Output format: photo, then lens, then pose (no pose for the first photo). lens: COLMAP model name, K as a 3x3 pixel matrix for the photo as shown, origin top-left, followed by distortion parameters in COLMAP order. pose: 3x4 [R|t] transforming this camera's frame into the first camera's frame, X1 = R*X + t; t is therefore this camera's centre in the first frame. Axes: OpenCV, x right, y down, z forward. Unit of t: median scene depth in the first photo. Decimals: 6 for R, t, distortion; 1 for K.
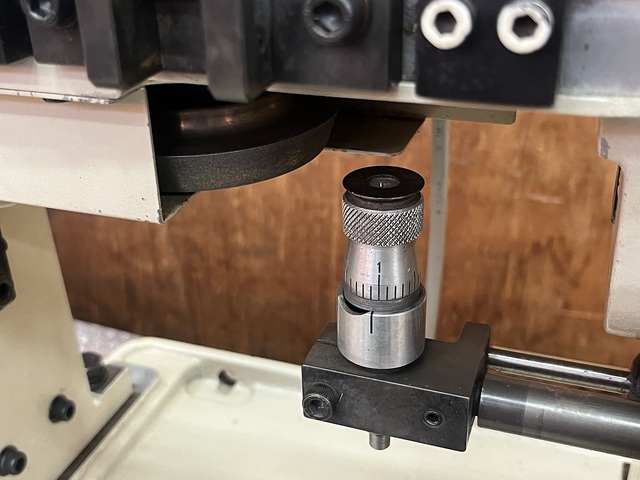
lens RADIAL K [[815.4, 0, 320.0], [0, 815.4, 240.0], [0, 0, 1]] dist [0.018670, 0.017730]
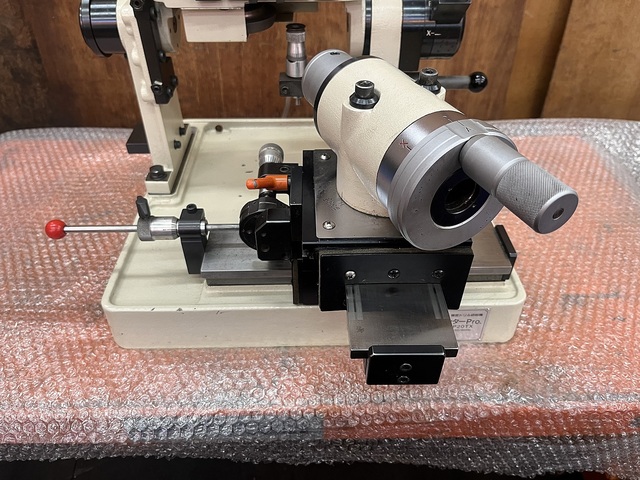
lens RADIAL K [[491.1, 0, 332.8], [0, 491.1, 239.6], [0, 0, 1]] dist [0.063279, -0.116473]
pose [[0.922330, -0.228862, 0.311335, -0.381662], [0.152595, 0.955971, 0.250669, 0.178310], [-0.354996, -0.183692, 0.916644, -0.765608]]
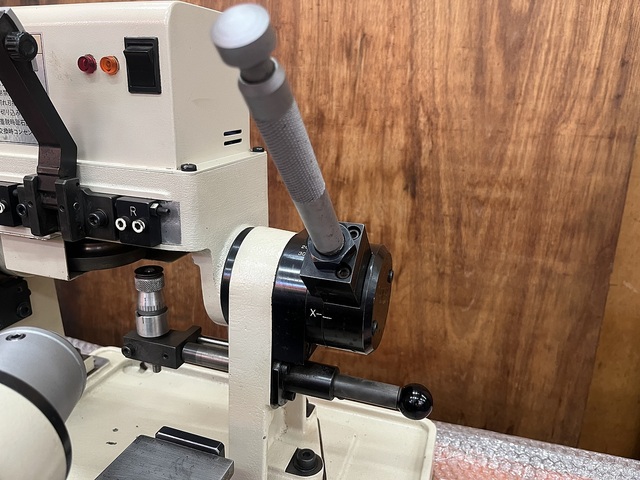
lens RADIAL K [[493.1, 0, 320.0], [0, 493.1, 240.0], [0, 0, 1]] dist [0.058677, -0.142585]
pose [[0.998250, 0.042676, 0.040932, 0.307281], [-0.035042, 0.984503, -0.171830, 0.053978], [-0.047631, 0.170095, 0.984276, -0.404163]]
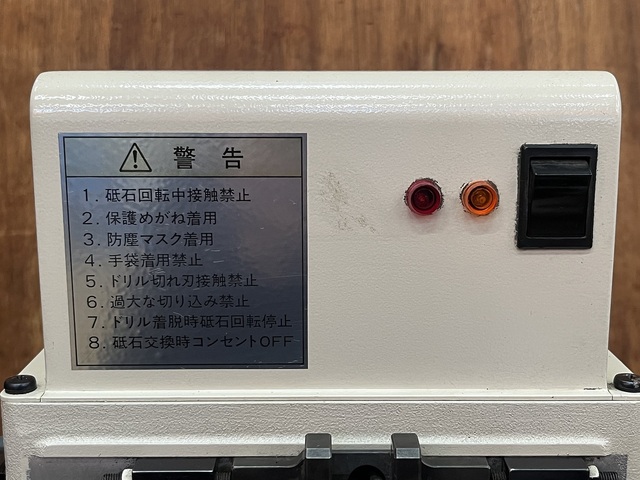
lens RADIAL K [[928.4, 0, 305.8], [0, 928.4, 239.7], [0, 0, 1]] dist [-0.030355, -0.076974]
pose [[0.937938, -0.040868, 0.344386, -0.311598], [0.142433, 0.950810, -0.275088, -0.113874], [-0.316203, 0.307067, 0.897622, -0.271203]]
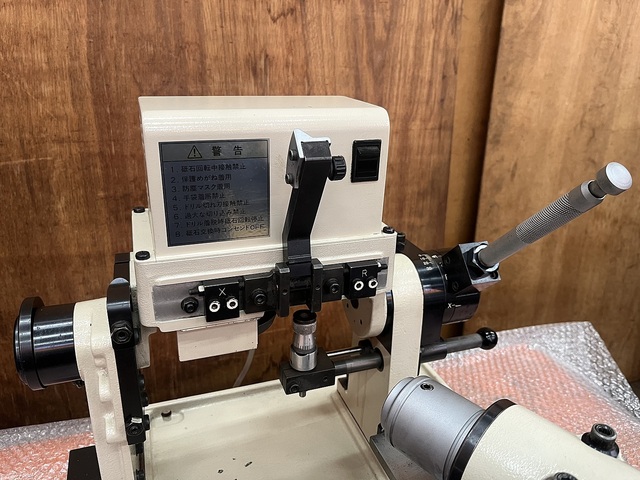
lens RADIAL K [[499.9, 0, 334.2], [0, 499.9, 227.8], [0, 0, 1]] dist [-0.017045, -0.008698]
pose [[0.757168, -0.180774, 0.627708, -0.538170], [0.246078, 0.969088, -0.017742, -0.180255], [-0.605097, 0.167899, 0.778246, -0.384805]]
